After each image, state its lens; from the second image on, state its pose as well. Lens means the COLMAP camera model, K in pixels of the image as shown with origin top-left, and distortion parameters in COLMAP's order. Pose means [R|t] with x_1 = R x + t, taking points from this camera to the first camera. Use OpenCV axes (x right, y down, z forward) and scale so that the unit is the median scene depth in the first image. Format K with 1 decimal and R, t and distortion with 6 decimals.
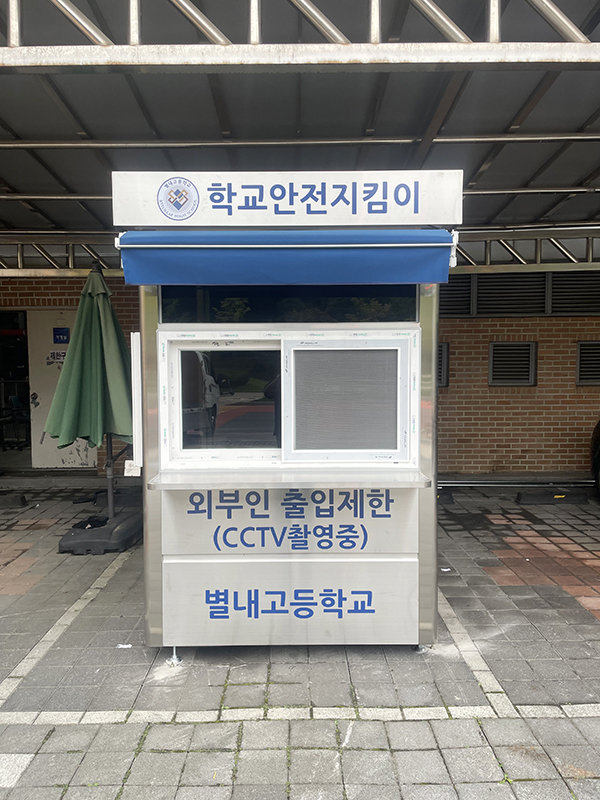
lens RADIAL K [[601.2, 0, 293.2], [0, 601.2, 397.0], [0, 0, 1]] dist [0.093669, -0.128075]
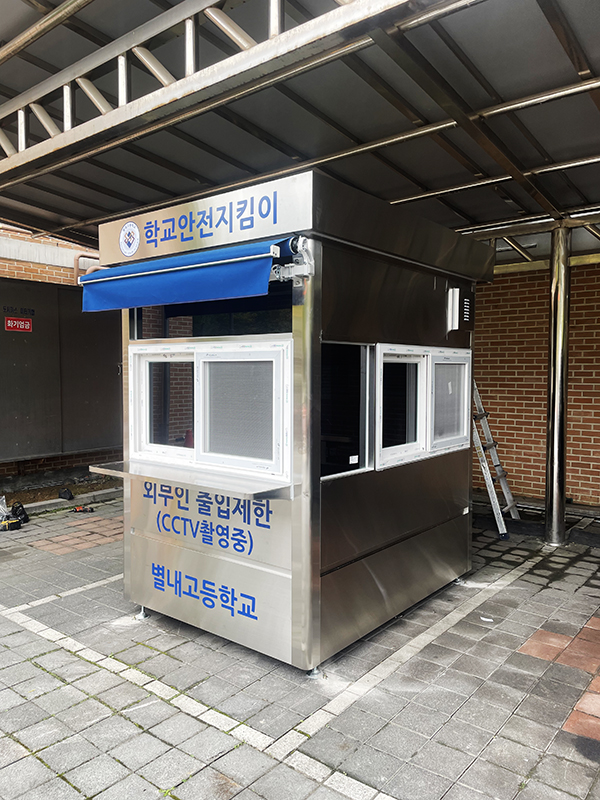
lens RADIAL K [[601.2, 0, 293.2], [0, 601.2, 397.0], [0, 0, 1]] dist [0.093669, -0.128075]
pose [[0.774796, 0.036373, -0.631164, 0.814696], [-0.039522, 0.999178, 0.009066, -0.028976], [0.630975, 0.017920, 0.775596, 0.245965]]
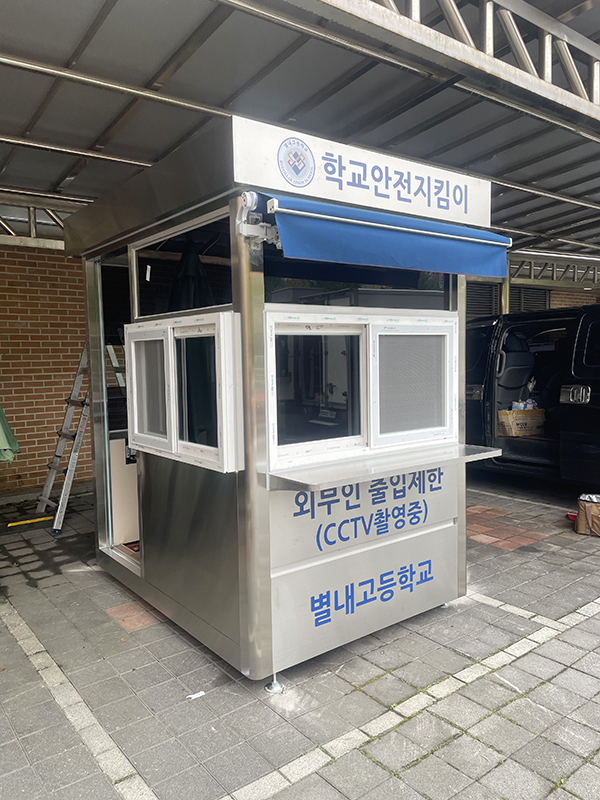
lens RADIAL K [[605.3, 0, 294.9], [0, 605.3, 390.8], [0, 0, 1]] dist [0.095517, -0.123934]
pose [[0.794605, -0.045605, 0.605412, -0.709511], [0.044298, 0.998872, 0.017102, -0.008729], [-0.605509, 0.013229, 0.795729, 0.280808]]
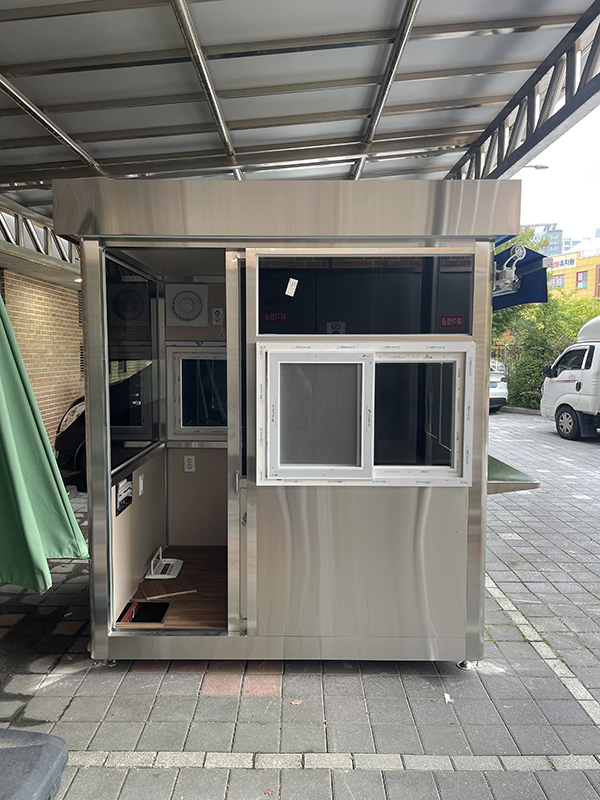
lens RADIAL K [[601.2, 0, 293.2], [0, 601.2, 397.0], [0, 0, 1]] dist [0.093669, -0.128075]
pose [[0.004839, -0.064134, 0.997930, -1.223894], [0.046408, 0.996880, 0.063841, -0.097303], [-0.998911, 0.046003, 0.007800, 1.299220]]
